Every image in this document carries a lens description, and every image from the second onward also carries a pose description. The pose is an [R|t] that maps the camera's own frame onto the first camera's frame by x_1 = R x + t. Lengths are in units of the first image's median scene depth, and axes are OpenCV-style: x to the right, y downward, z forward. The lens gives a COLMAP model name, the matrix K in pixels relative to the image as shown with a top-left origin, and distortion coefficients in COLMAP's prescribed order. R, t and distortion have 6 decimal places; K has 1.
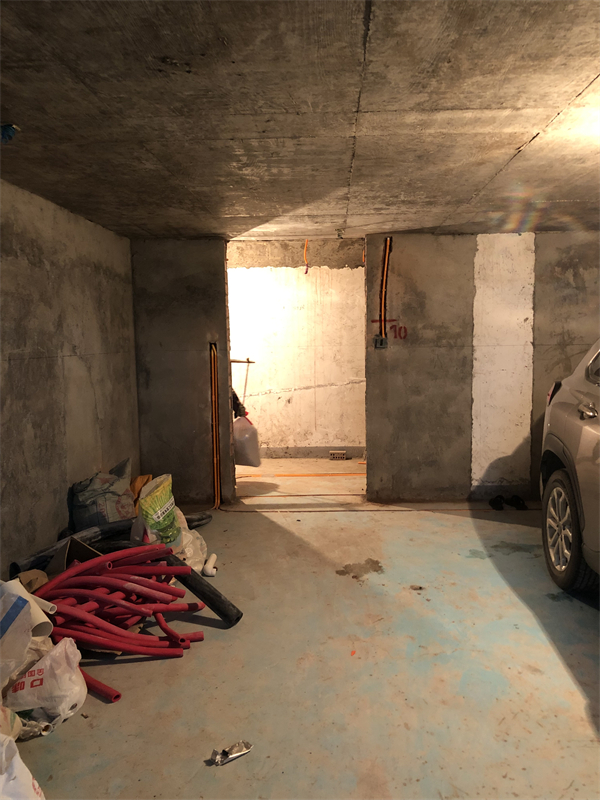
lens RADIAL K [[675.5, 0, 300.5], [0, 675.5, 364.1], [0, 0, 1]] dist [-0.046744, 0.005484]
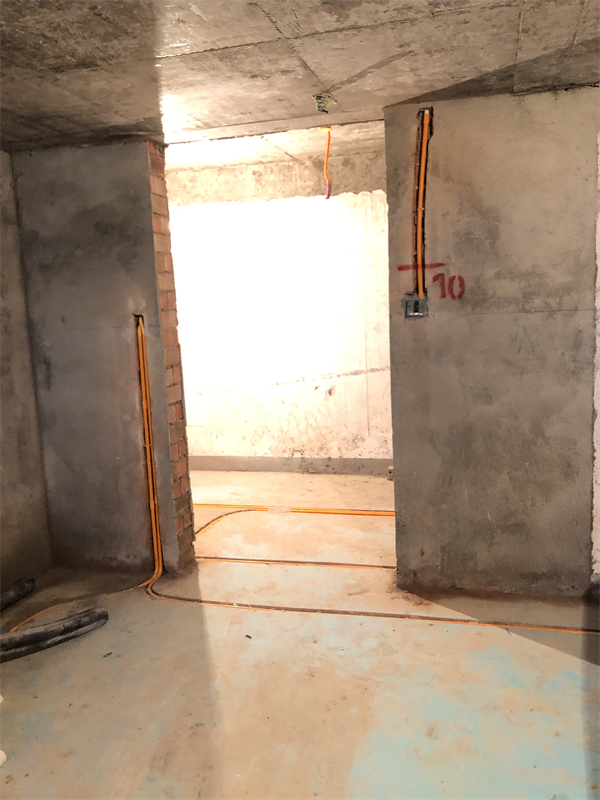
lens RADIAL K [[675.5, 0, 300.5], [0, 675.5, 364.1], [0, 0, 1]] dist [-0.046744, 0.005484]
pose [[0.974158, -0.008642, -0.225702, 0.150259], [0.022117, 0.998115, 0.057243, -0.018983], [0.224781, -0.060756, 0.972513, 0.446859]]
